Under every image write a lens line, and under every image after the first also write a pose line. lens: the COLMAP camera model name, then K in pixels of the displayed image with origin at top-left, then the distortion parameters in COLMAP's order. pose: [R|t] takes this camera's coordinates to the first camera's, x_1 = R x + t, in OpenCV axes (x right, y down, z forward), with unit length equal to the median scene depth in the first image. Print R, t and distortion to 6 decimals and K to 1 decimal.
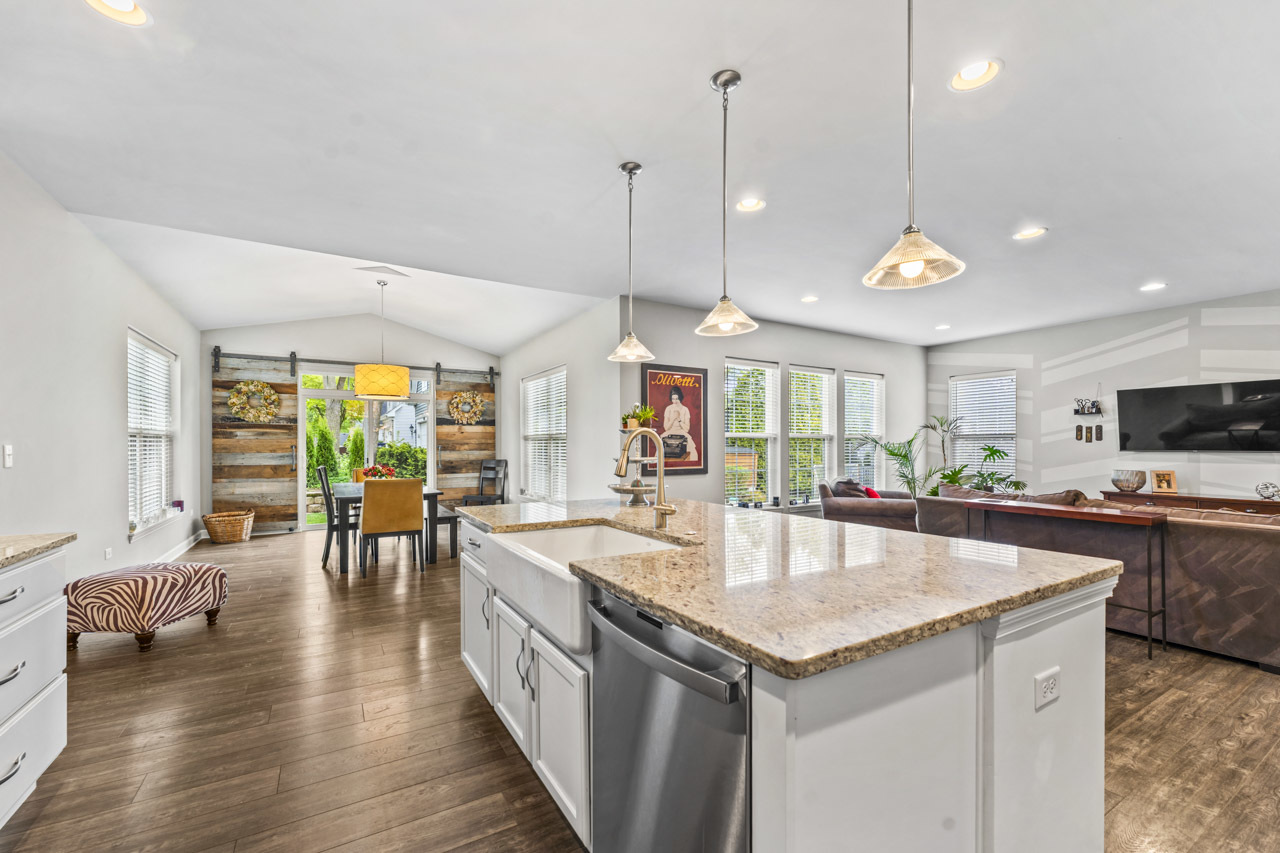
lens RADIAL K [[520.9, 0, 645.5], [0, 520.9, 450.2], [0, 0, 1]] dist [0.004289, -0.001394]
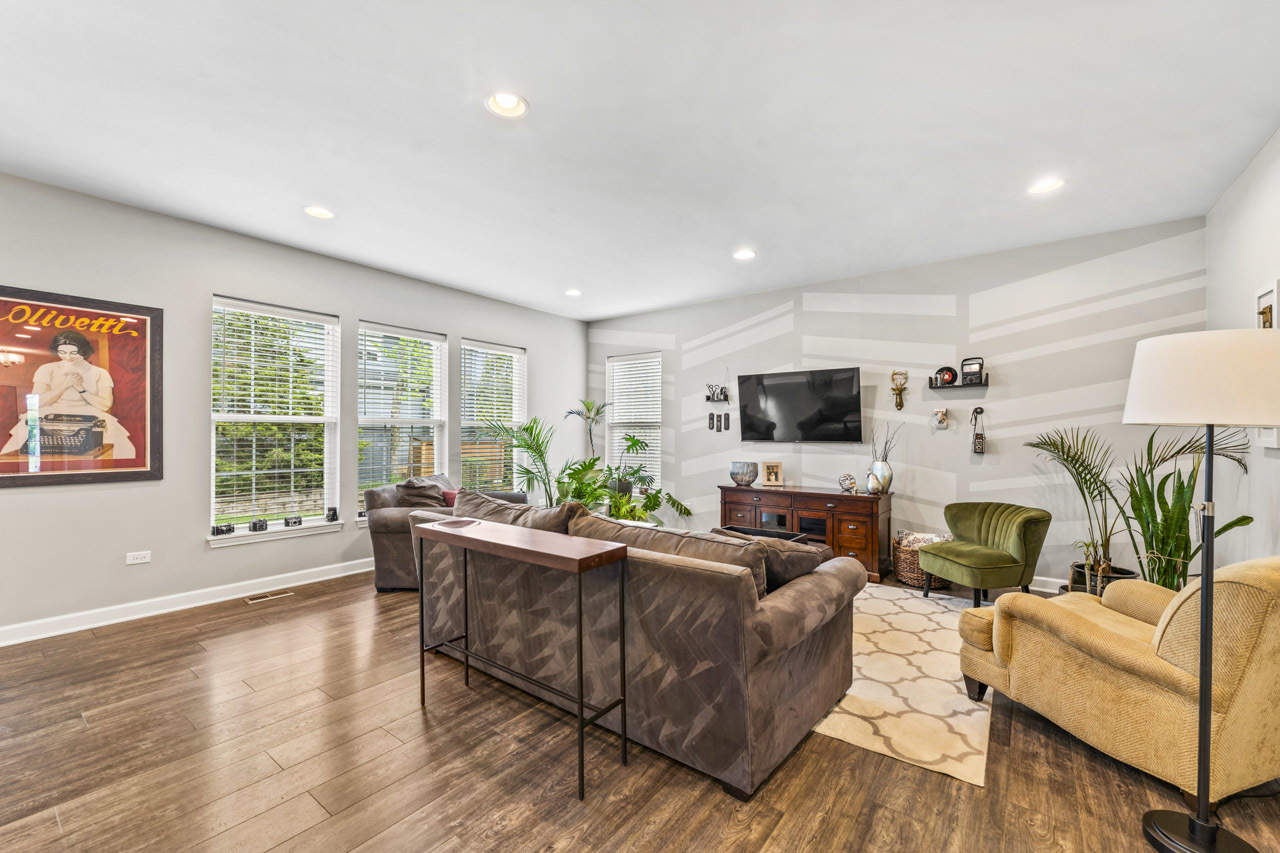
lens RADIAL K [[520.9, 0, 644.1], [0, 520.9, 430.4], [0, 0, 1]] dist [0.004289, -0.001394]
pose [[0.925575, 0.006143, 0.378515, 0.354494], [-0.001138, 0.999909, -0.013447, -0.004487], [-0.378563, 0.012015, 0.925498, 0.185143]]
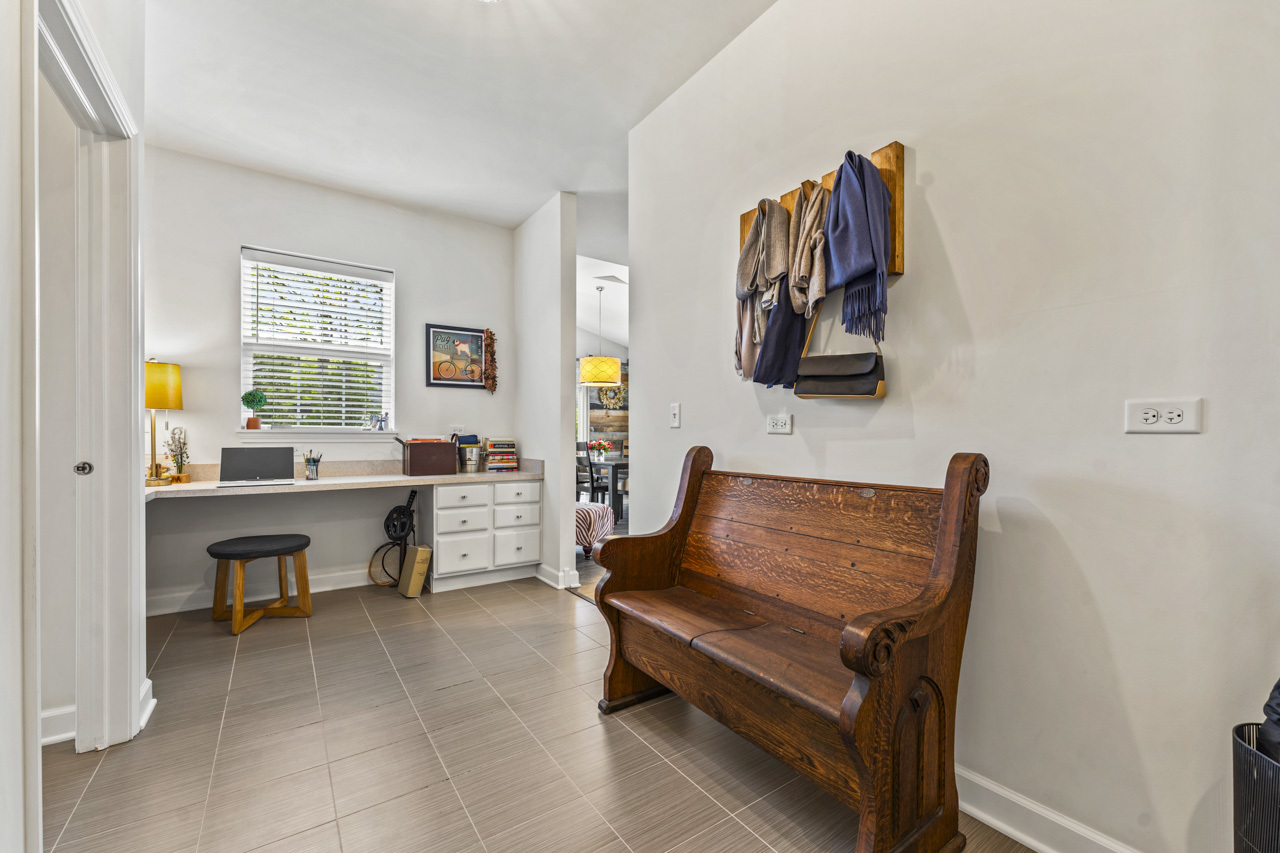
lens RADIAL K [[520.9, 0, 639.9], [0, 520.9, 437.9], [0, 0, 1]] dist [0.004289, -0.001394]
pose [[0.999842, 0.000996, 0.017734, -0.384170], [-0.000901, 0.999985, -0.005401, 0.026438], [-0.017739, 0.005384, 0.999828, -0.198901]]
